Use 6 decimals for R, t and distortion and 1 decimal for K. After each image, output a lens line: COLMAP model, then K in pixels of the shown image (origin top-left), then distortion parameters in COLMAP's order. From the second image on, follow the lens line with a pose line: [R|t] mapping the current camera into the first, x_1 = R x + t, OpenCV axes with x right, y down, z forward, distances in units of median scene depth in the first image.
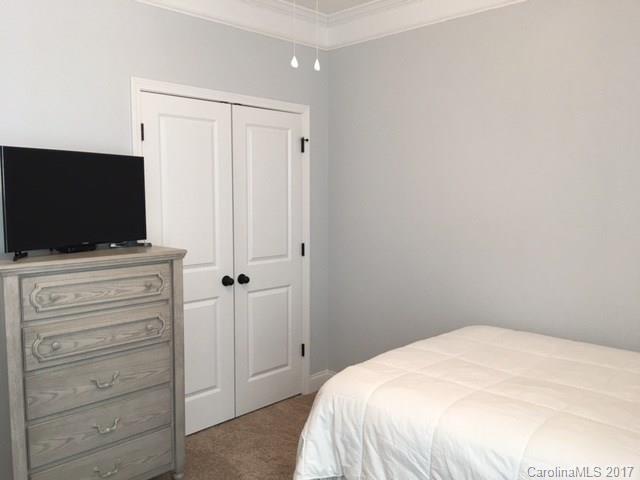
lens RADIAL K [[540.4, 0, 320.0], [0, 540.4, 240.2], [0, 0, 1]] dist [0.042238, -0.040604]
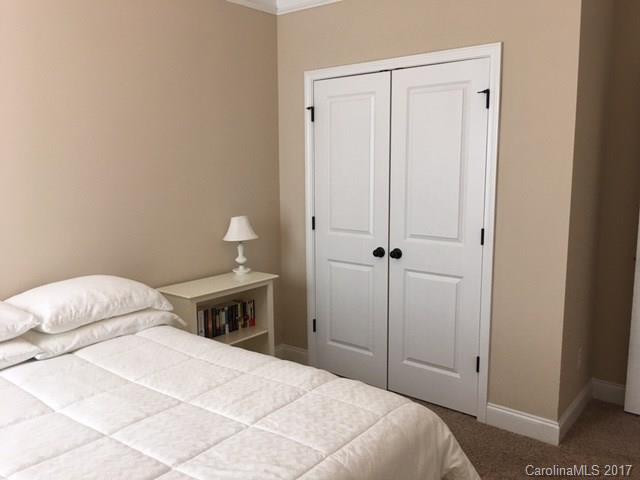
lens RADIAL K [[540.4, 0, 318.0], [0, 540.4, 240.5], [0, 0, 1]] dist [0.042238, -0.040604]
pose [[0.090681, 0.137961, -0.986278, 0.809774], [-0.070400, 0.988768, 0.131837, -0.070980], [0.993389, 0.057479, 0.099375, 0.789523]]
